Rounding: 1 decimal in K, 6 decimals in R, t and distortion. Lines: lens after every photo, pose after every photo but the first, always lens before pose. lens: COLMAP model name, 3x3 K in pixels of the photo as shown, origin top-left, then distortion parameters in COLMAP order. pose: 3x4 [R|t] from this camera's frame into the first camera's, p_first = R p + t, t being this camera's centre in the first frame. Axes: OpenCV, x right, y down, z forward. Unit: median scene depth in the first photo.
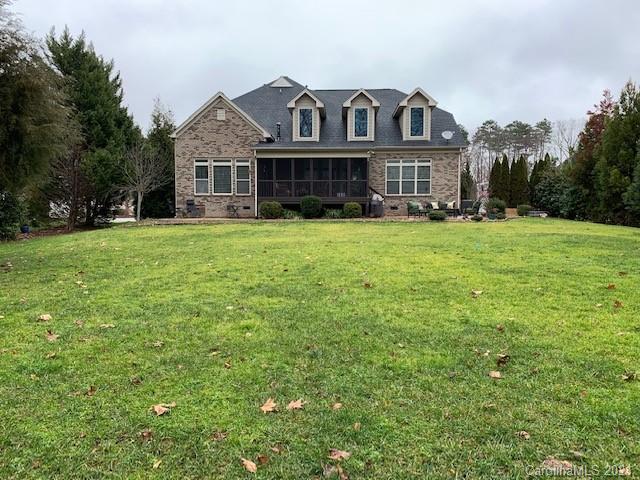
lens RADIAL K [[526.2, 0, 309.7], [0, 526.2, 239.7], [0, 0, 1]] dist [0.000811, -0.006548]
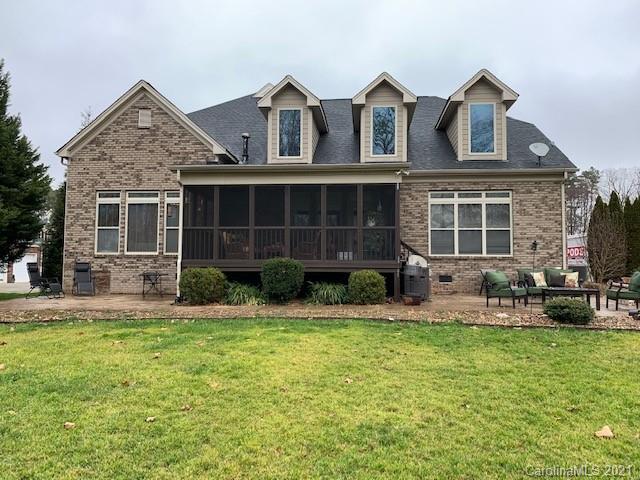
lens RADIAL K [[526.2, 0, 309.7], [0, 526.2, 239.7], [0, 0, 1]] dist [0.000811, -0.006548]
pose [[0.998669, 0.001863, -0.051547, 0.051502], [-0.007528, 0.993911, -0.109925, -0.043623], [0.051028, 0.110167, 0.992602, 0.487148]]
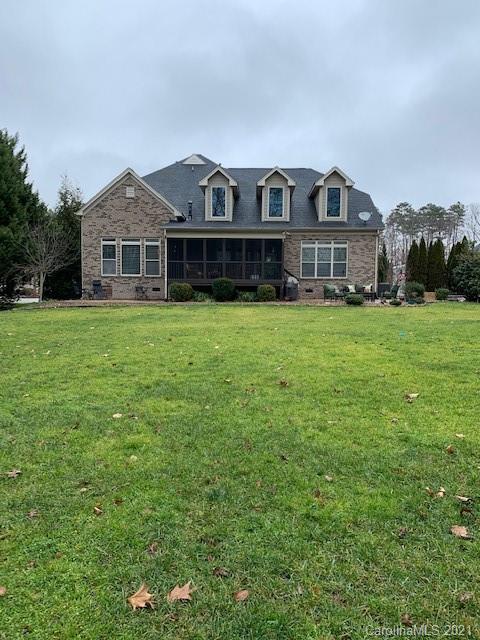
lens RADIAL K [[526.2, 0, 240.0], [0, 526.2, 320.0], [0, 0, 1]] dist [0.000811, -0.006548]
pose [[0.999493, 0.006278, 0.031229, 0.003390], [-0.006235, 0.999979, -0.001464, -0.005183], [-0.031237, 0.001269, 0.999511, 0.041771]]
